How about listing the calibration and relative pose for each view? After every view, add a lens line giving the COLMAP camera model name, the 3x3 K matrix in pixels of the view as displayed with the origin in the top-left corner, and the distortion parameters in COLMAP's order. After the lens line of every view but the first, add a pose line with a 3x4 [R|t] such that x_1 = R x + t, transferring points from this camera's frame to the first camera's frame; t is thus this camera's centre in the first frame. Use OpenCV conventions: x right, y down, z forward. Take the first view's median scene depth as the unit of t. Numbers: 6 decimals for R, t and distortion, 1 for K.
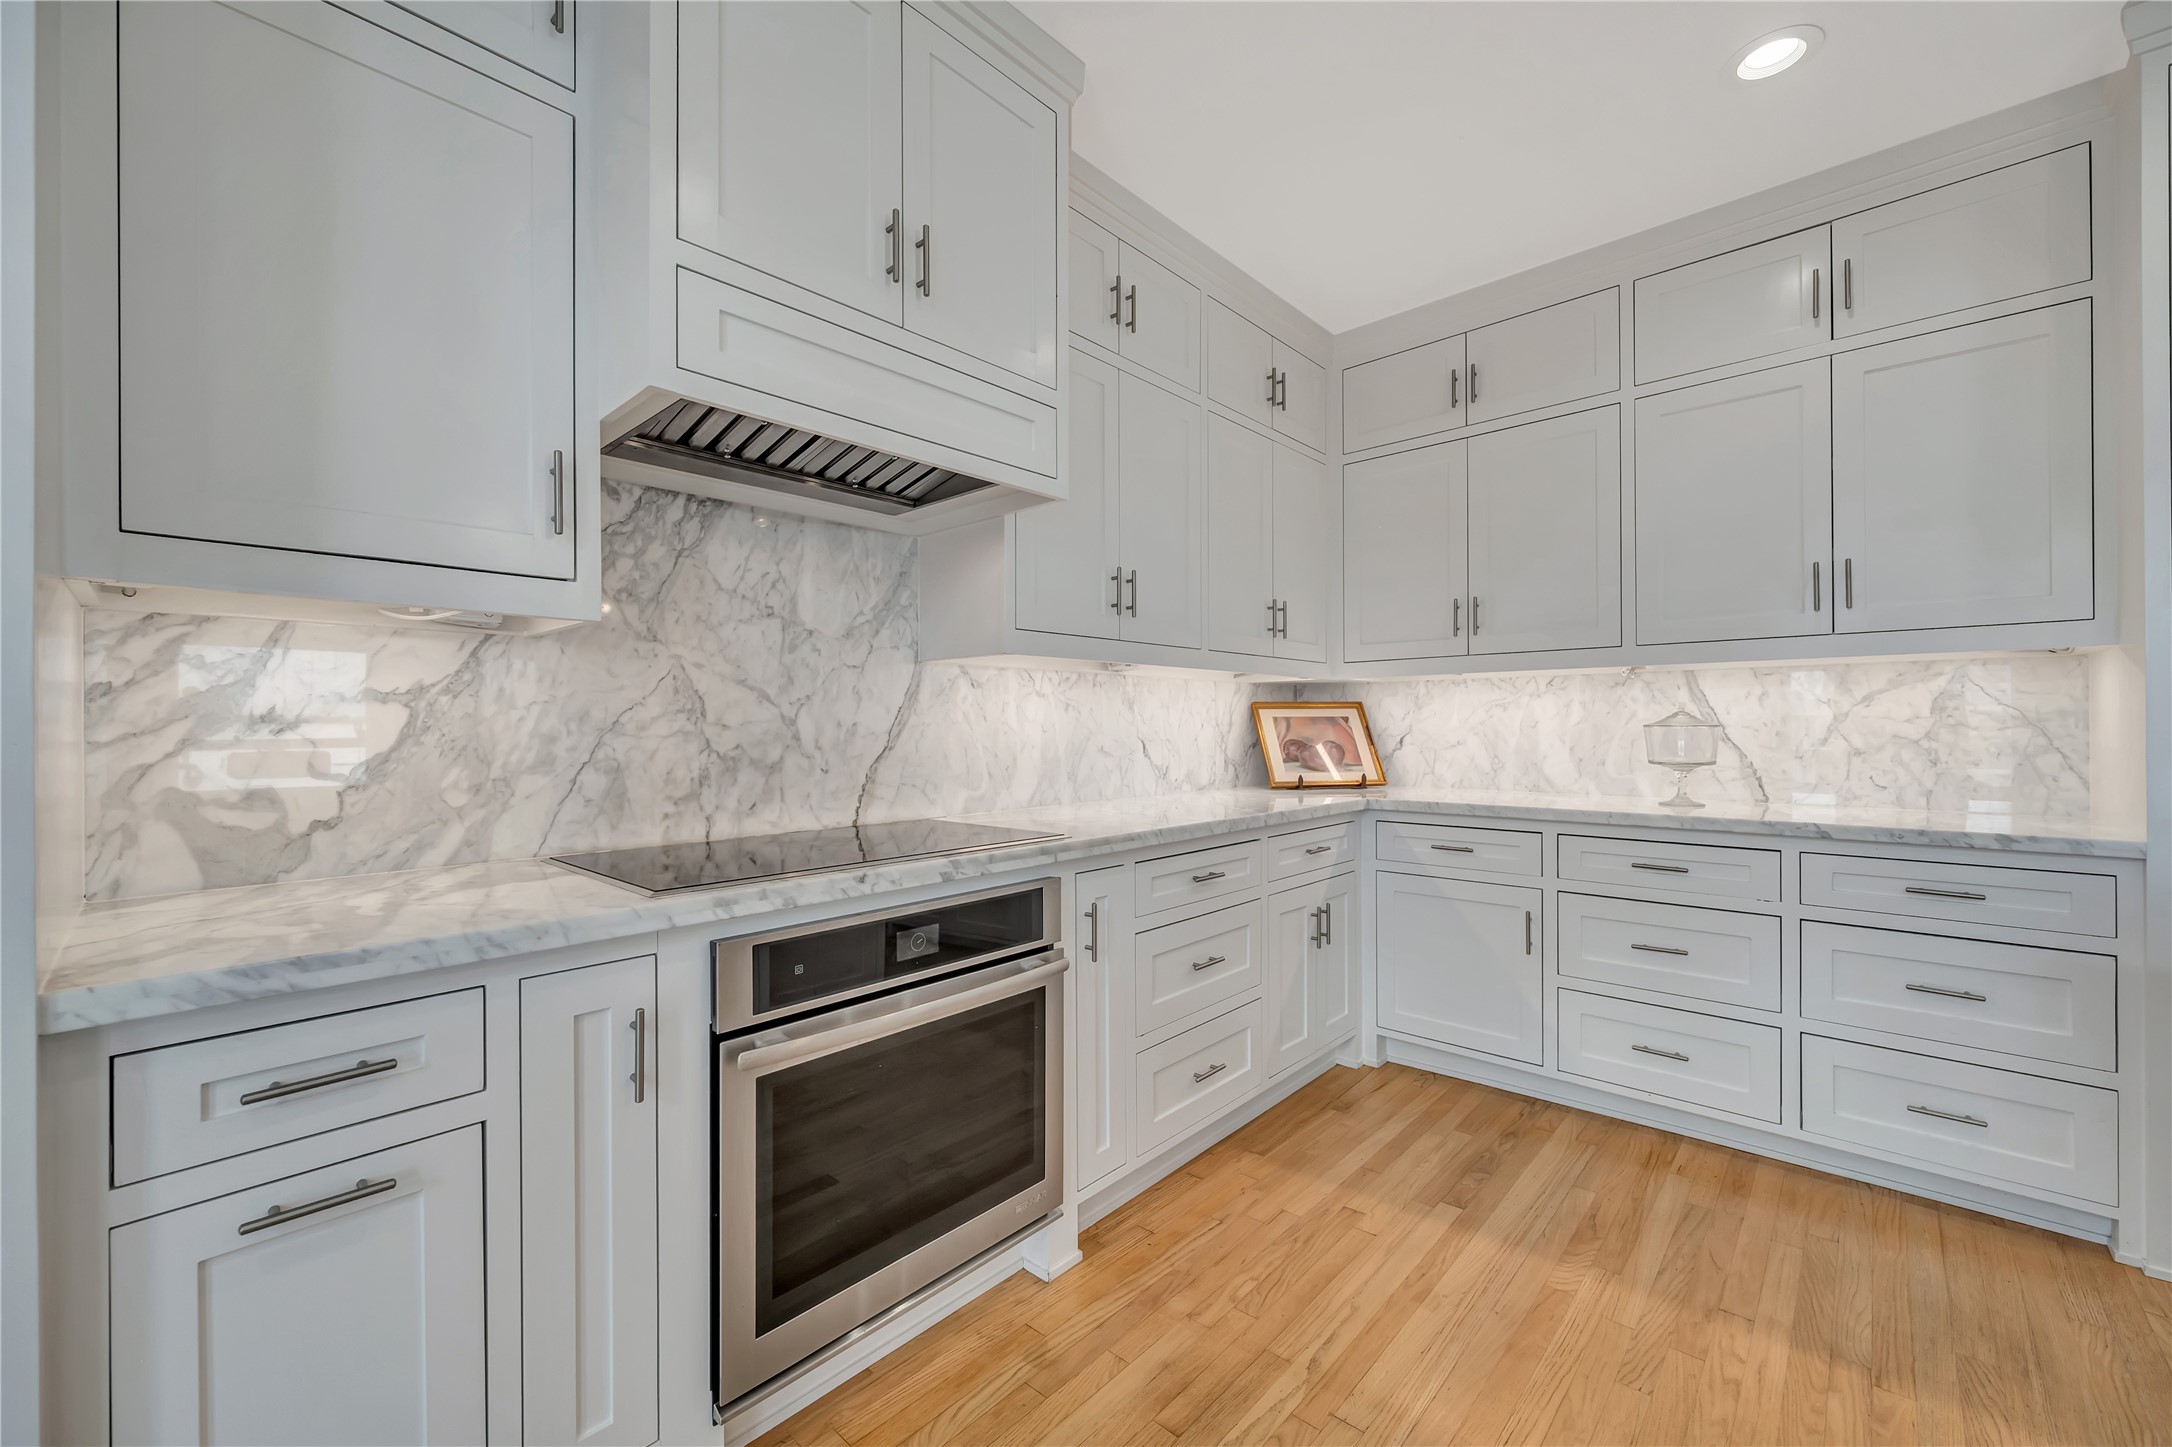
lens RADIAL K [[864.9, 0, 1101.1], [0, 864.9, 731.3], [0, 0, 1]] dist [-0.001183, 0.001191]
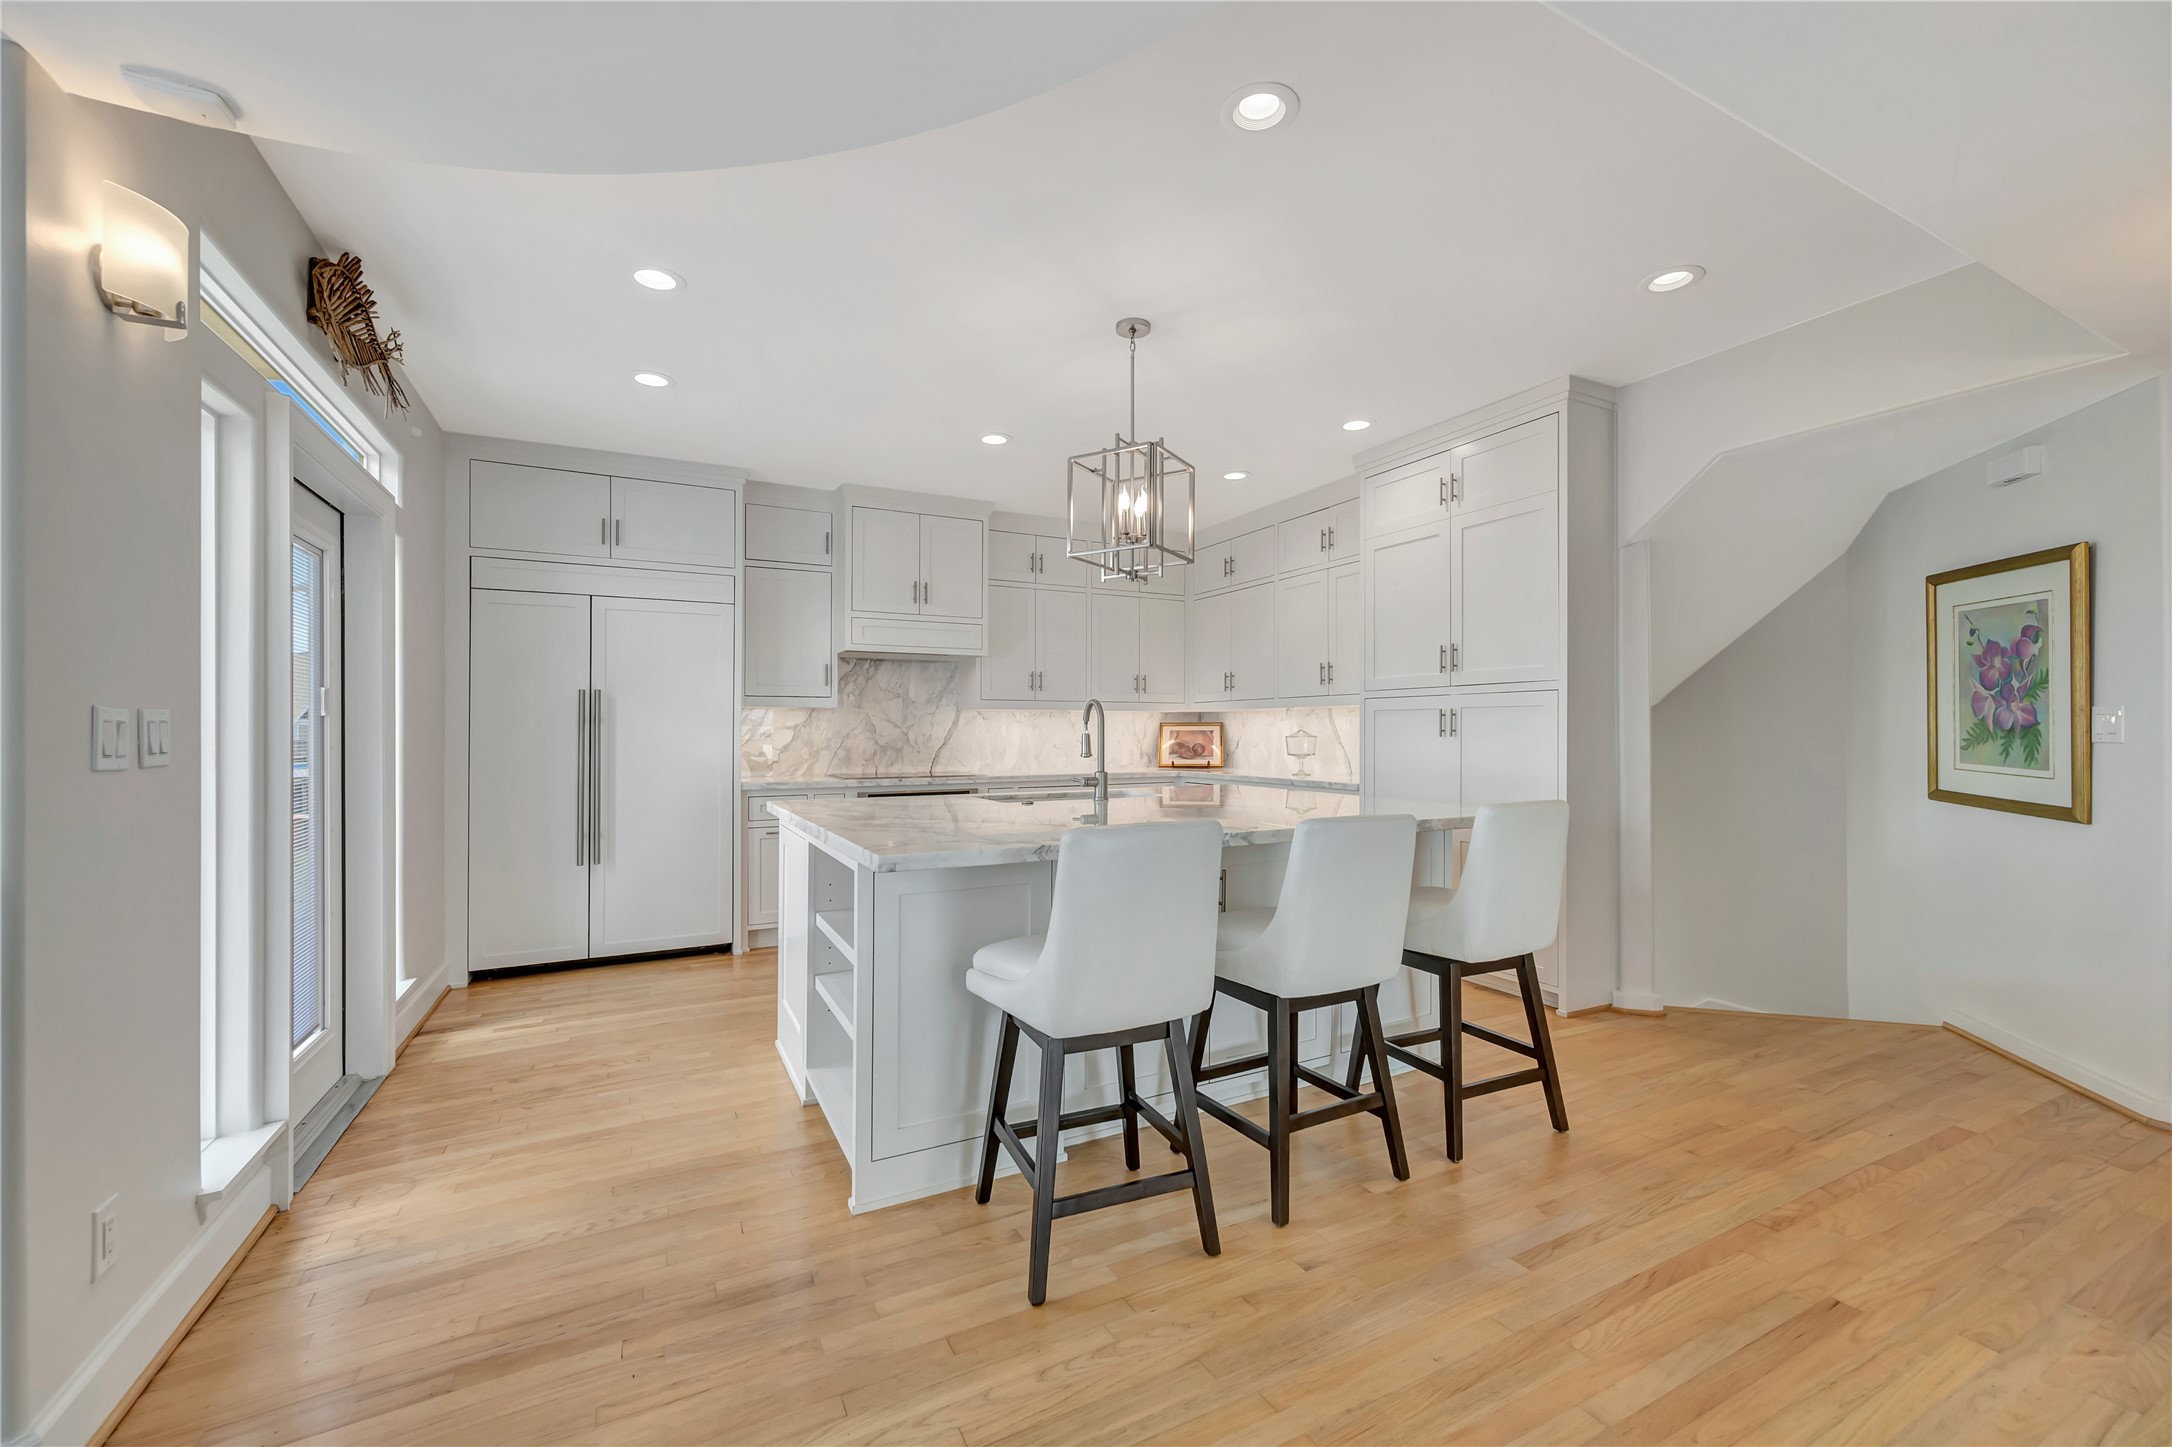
lens RADIAL K [[864.9, 0, 1082.5], [0, 864.9, 723.3], [0, 0, 1]] dist [-0.001183, 0.001191]
pose [[0.936745, 0.002272, -0.350006, 1.205352], [-0.005577, 0.999949, -0.008435, -0.026686], [0.349969, 0.009853, 0.936710, -1.485643]]
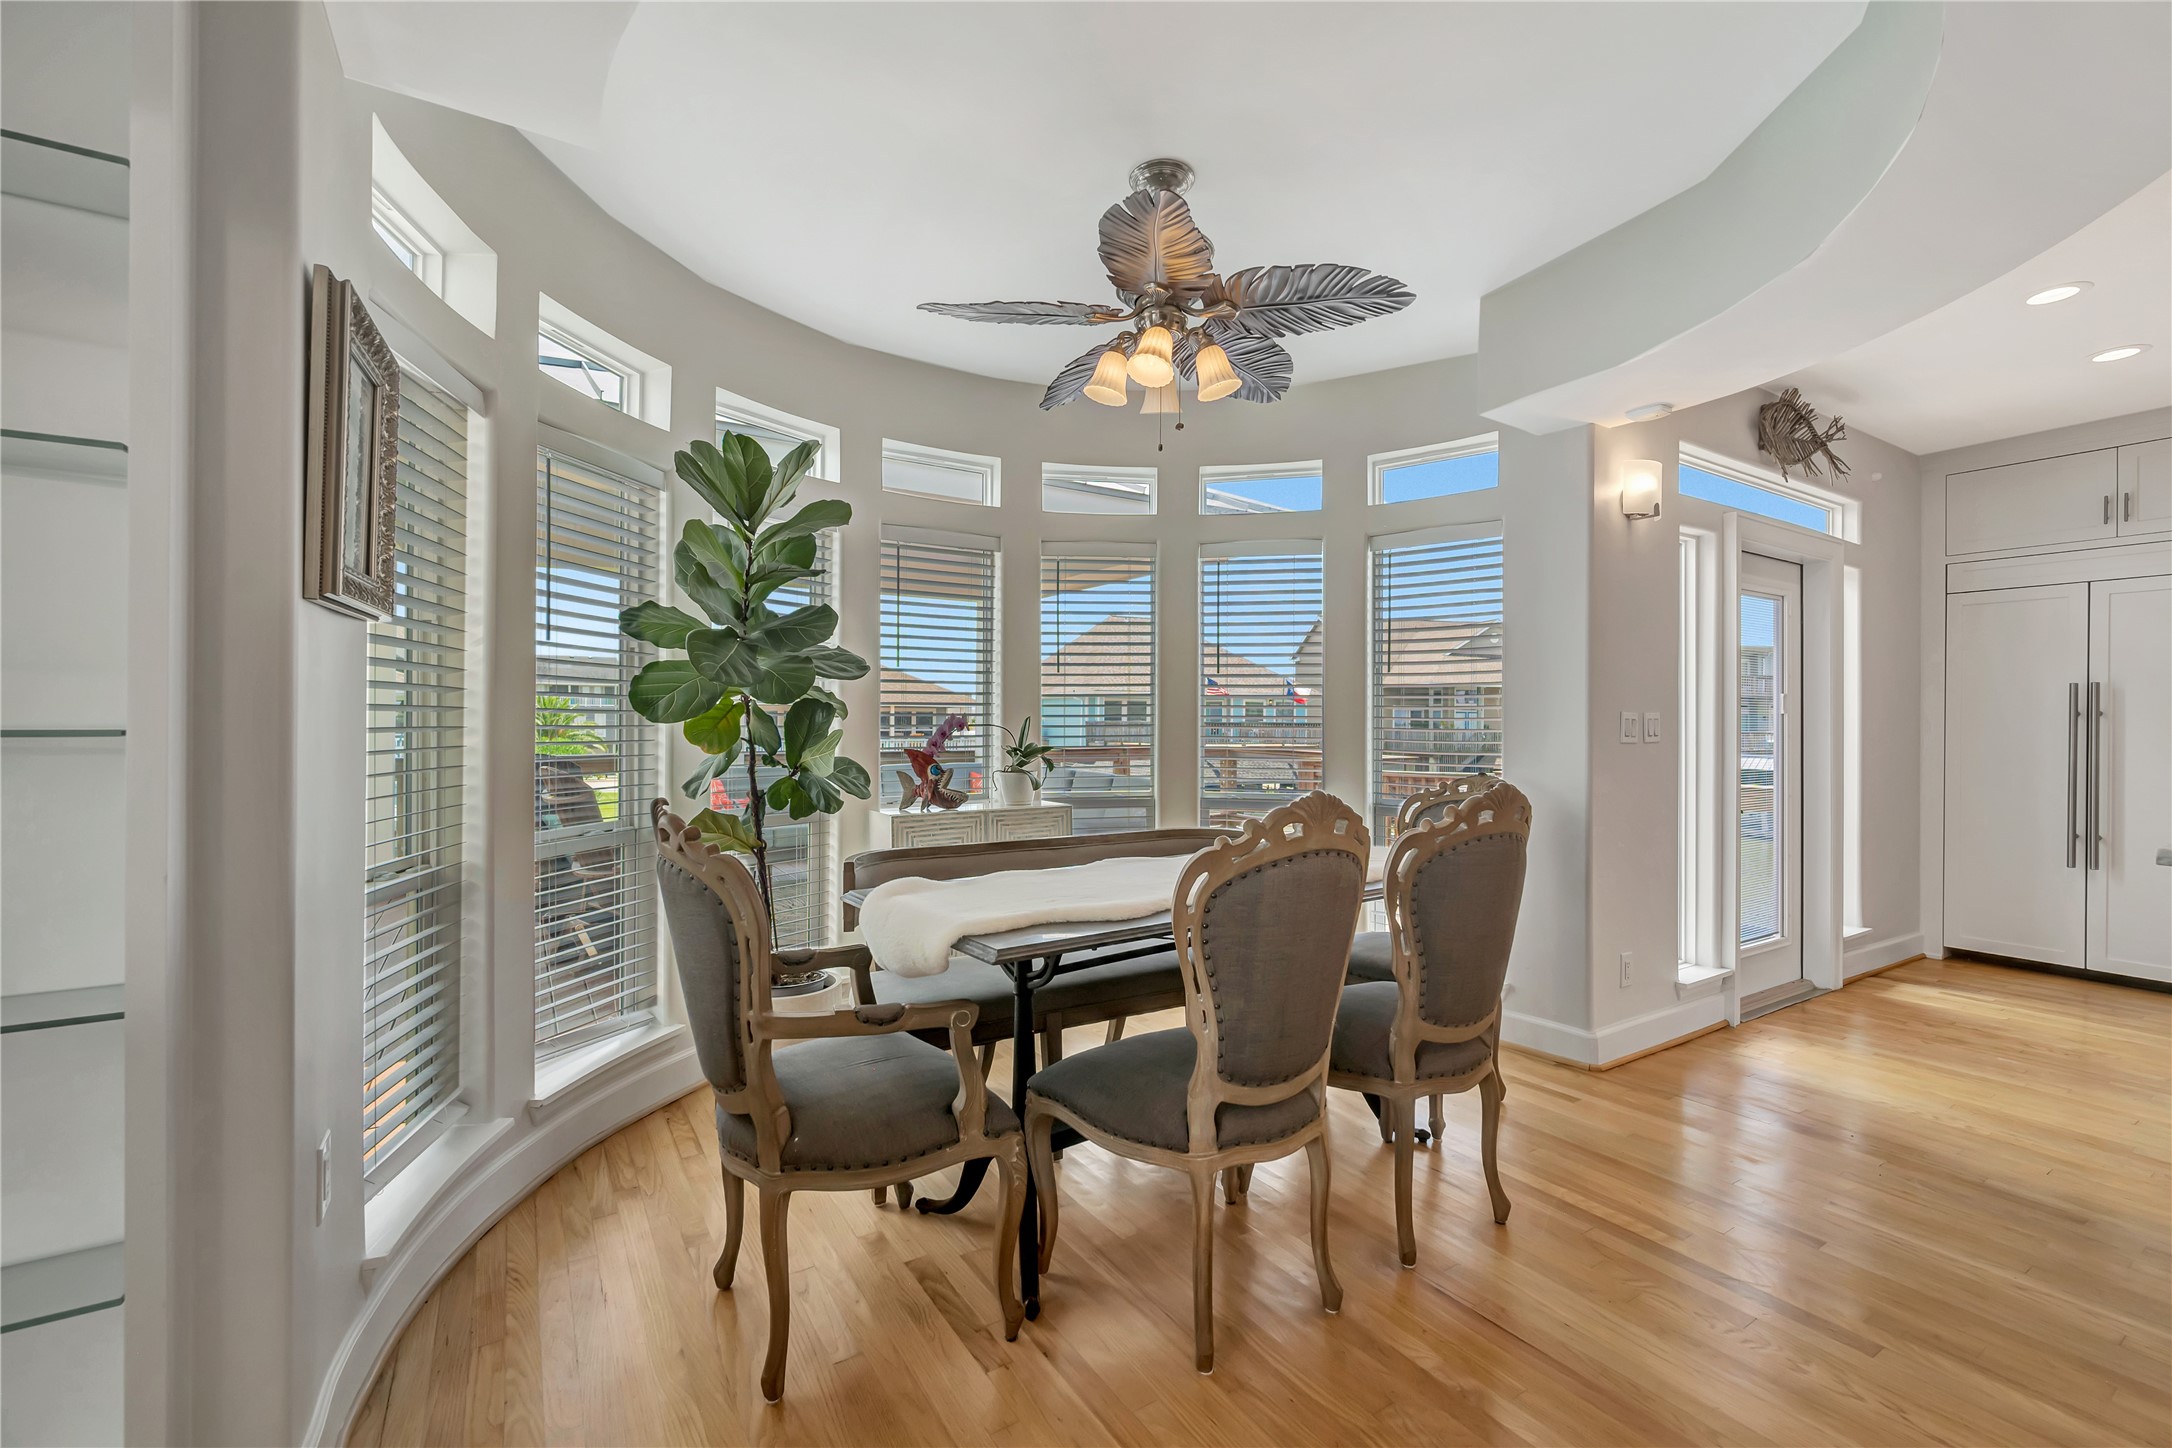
lens RADIAL K [[922.1, 0, 1086.5], [0, 922.1, 725.0], [0, 0, 1]] dist [0.002469, 0.000304]
pose [[-0.266332, 0.011395, -0.963814, 2.022448], [-0.007795, 0.999872, 0.013976, -0.035228], [0.963850, 0.011235, -0.266209, -1.574132]]
